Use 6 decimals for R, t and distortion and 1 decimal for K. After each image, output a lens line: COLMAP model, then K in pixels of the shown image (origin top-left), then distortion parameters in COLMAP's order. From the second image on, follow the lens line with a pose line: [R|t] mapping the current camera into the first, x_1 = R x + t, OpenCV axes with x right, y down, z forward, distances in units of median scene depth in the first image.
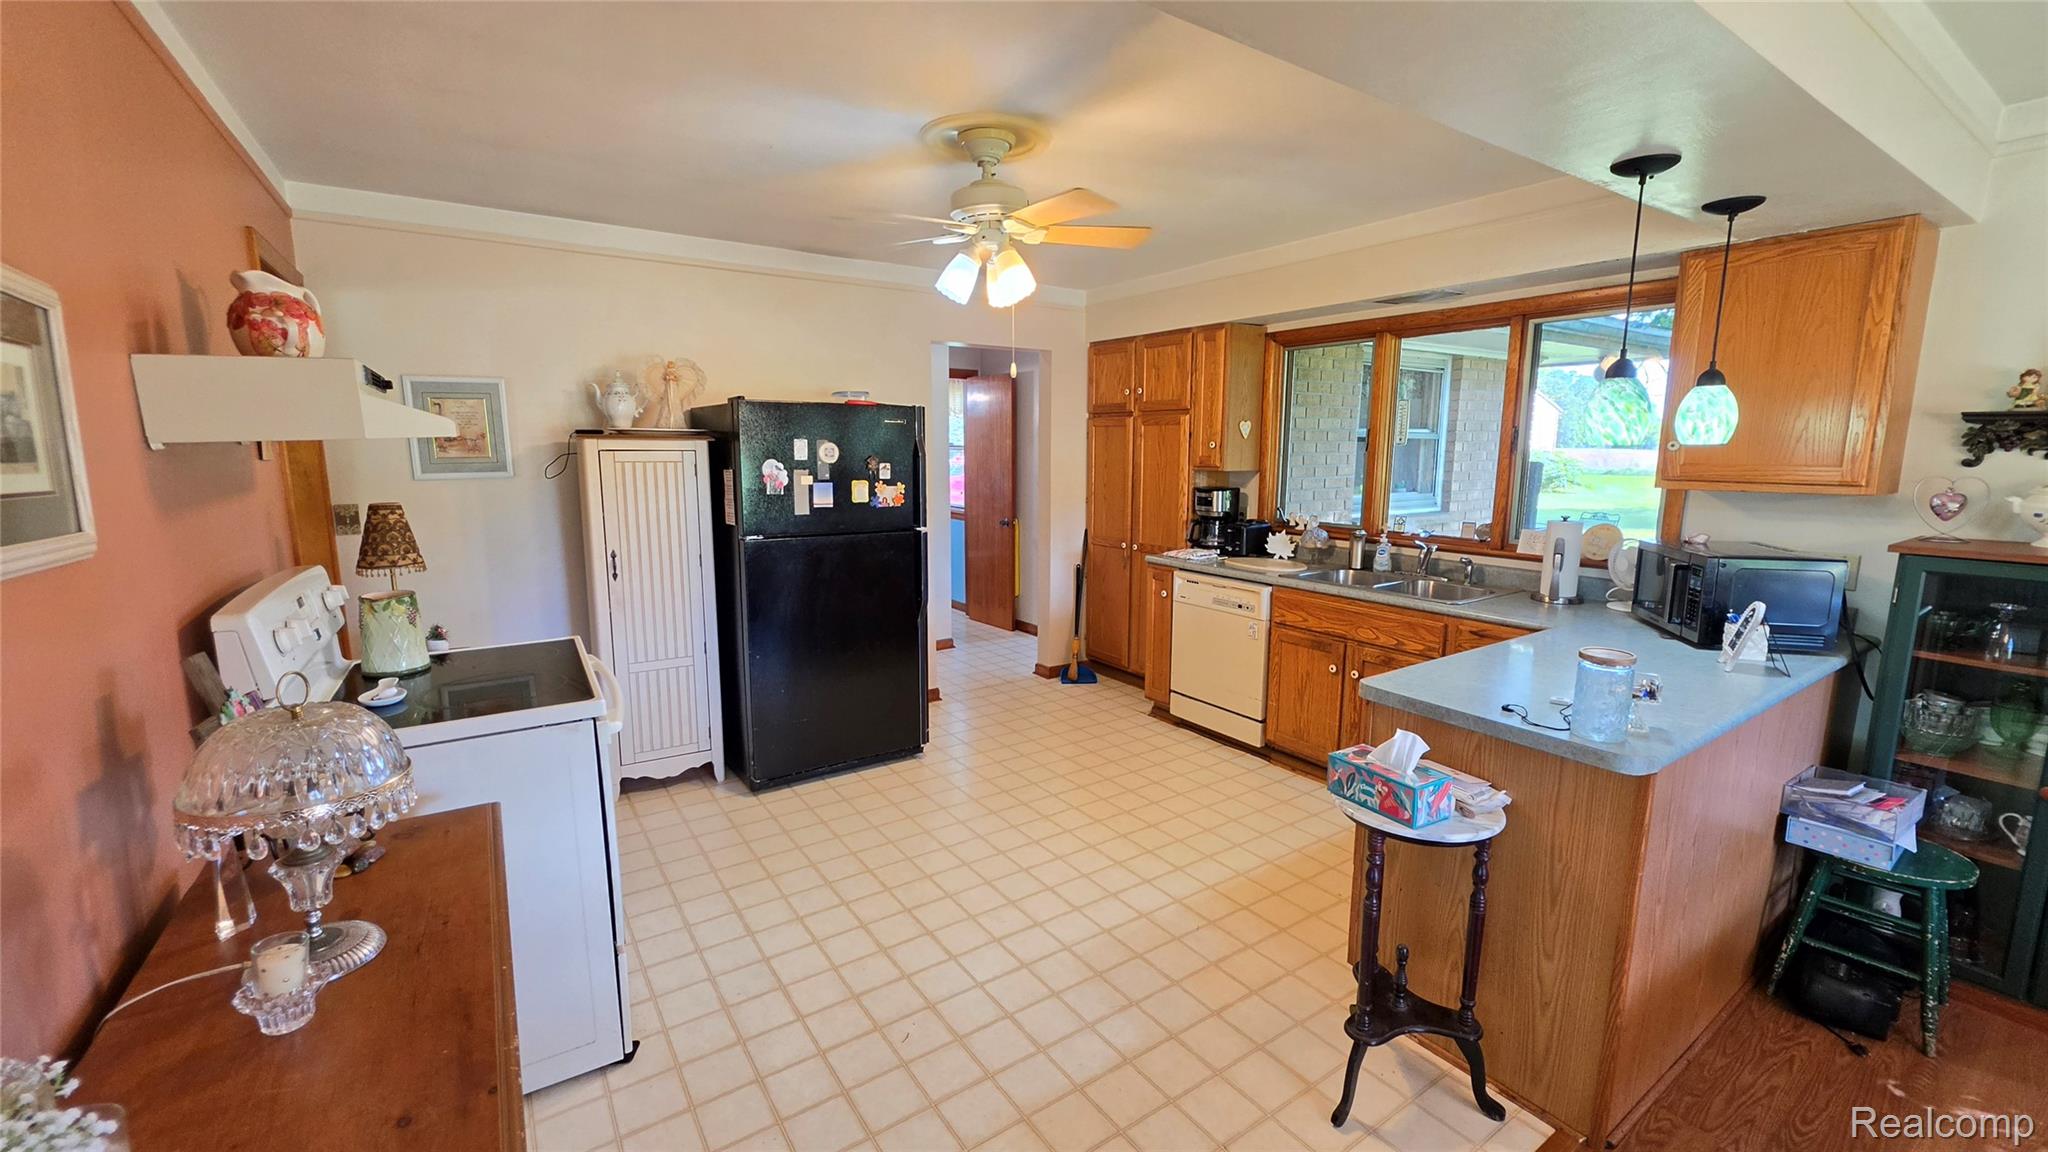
lens RADIAL K [[818.9, 0, 1021.4], [0, 818.9, 570.6], [0, 0, 1]] dist [0.003347, 0.000375]
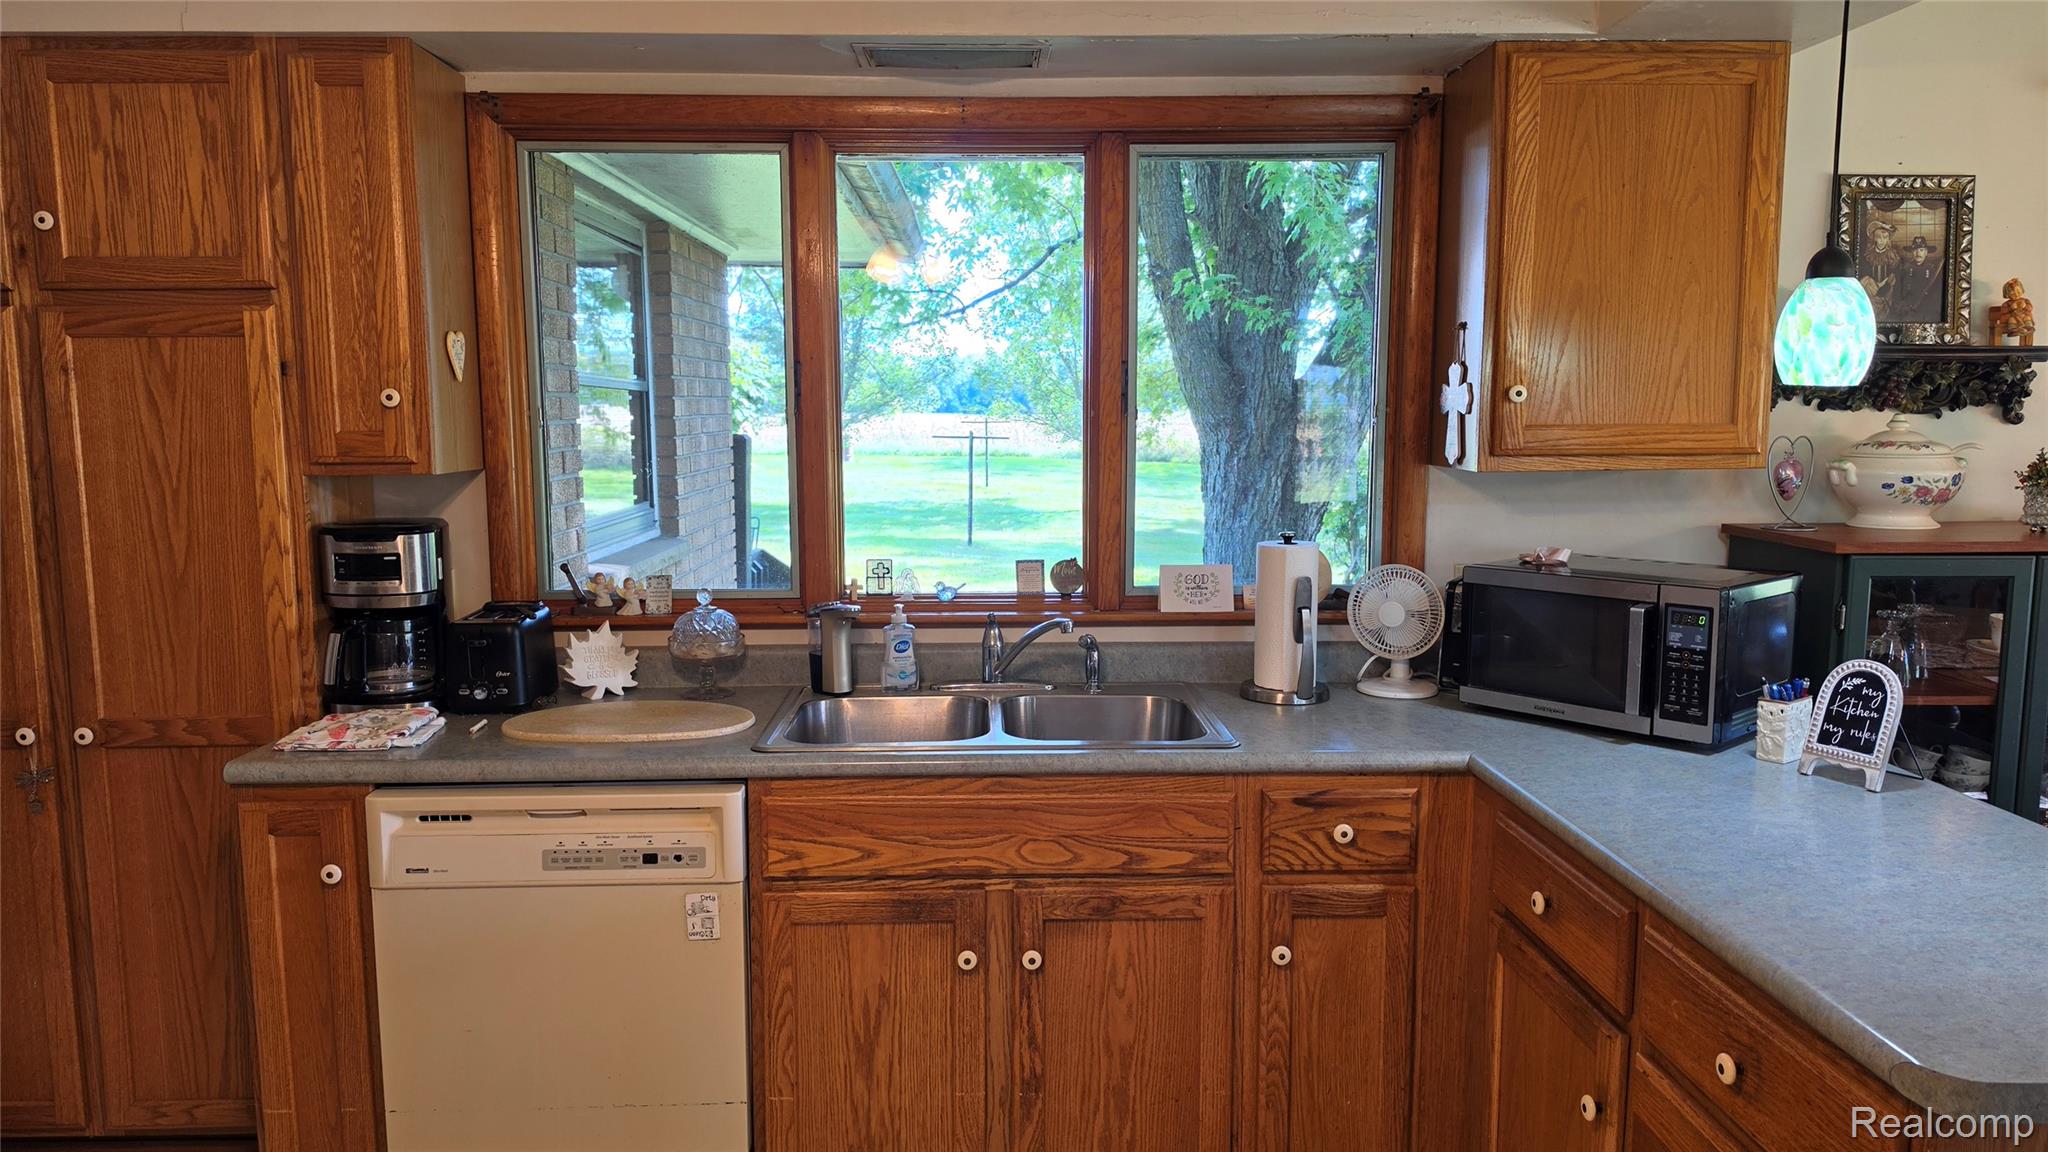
lens RADIAL K [[1432.2, 0, 1020.6], [0, 1432.2, 580.0], [0, 0, 1]] dist [0.024321, -0.004515]
pose [[0.536528, -0.107164, 0.837051, -0.133737], [0.134609, 0.990072, 0.040474, -0.070318], [-0.833078, 0.090959, 0.545626, 0.479217]]
